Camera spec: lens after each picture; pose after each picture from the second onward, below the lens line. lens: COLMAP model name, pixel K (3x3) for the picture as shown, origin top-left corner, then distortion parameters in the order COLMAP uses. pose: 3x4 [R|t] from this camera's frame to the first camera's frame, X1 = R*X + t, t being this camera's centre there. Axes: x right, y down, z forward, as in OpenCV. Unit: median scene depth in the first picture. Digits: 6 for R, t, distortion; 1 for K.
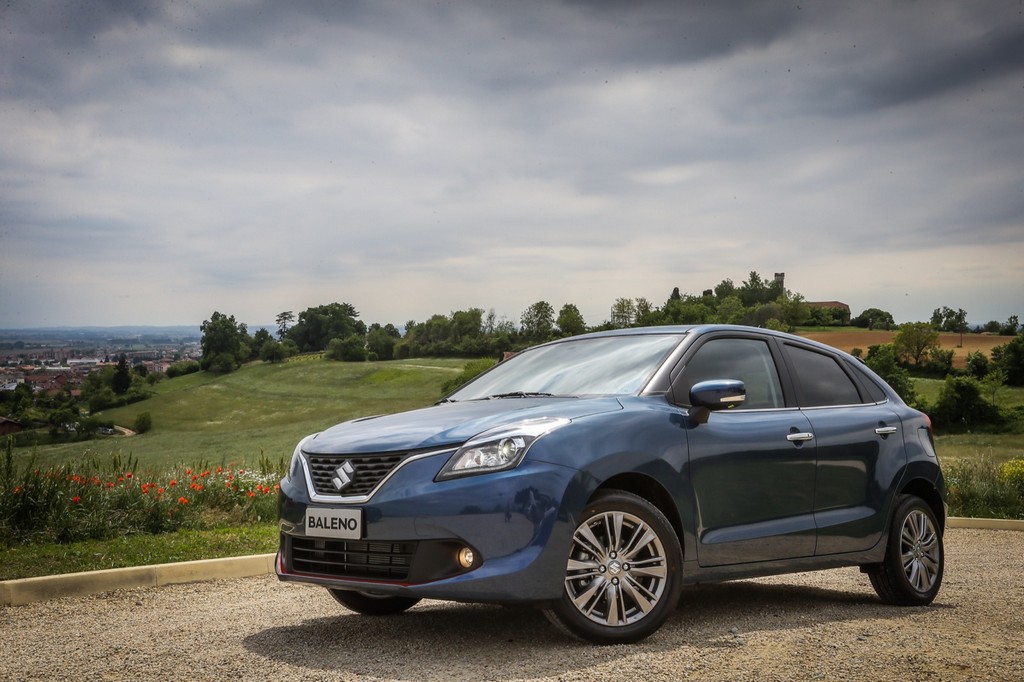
lens RADIAL K [[1101.3, 0, 512.0], [0, 1101.3, 341.0], [0, 0, 1]] dist [0.098792, 0.016787]
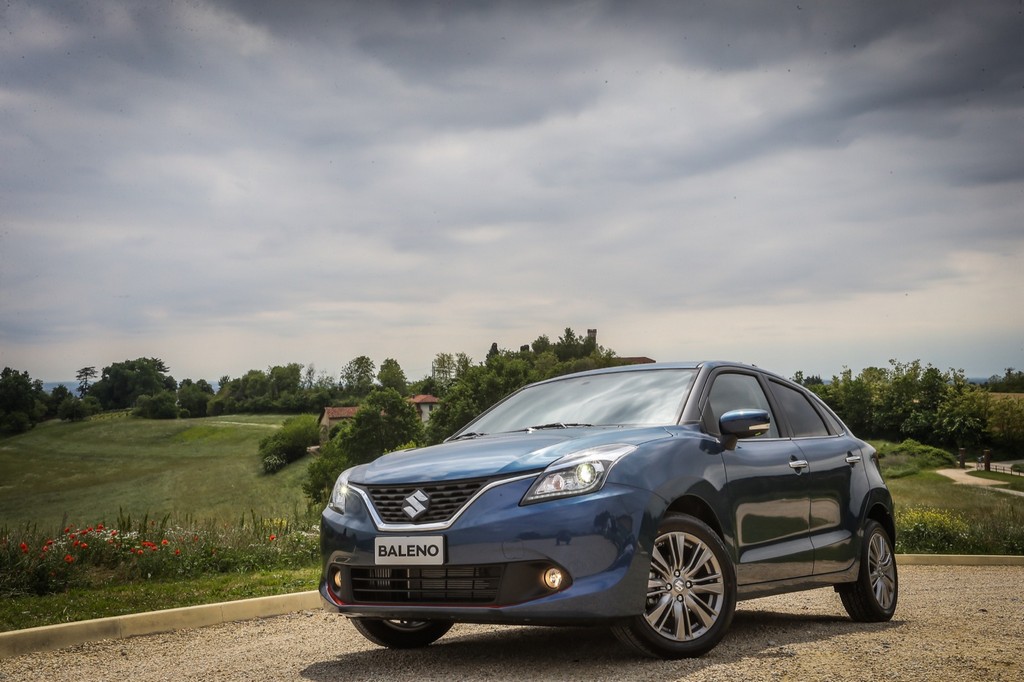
lens RADIAL K [[1101.3, 0, 512.0], [0, 1101.3, 341.0], [0, 0, 1]] dist [0.098792, 0.016787]
pose [[0.985923, 0.003171, 0.167172, -0.156804], [0.005238, 0.998744, -0.049833, 0.014916], [-0.167120, 0.050007, 0.984668, -0.019606]]
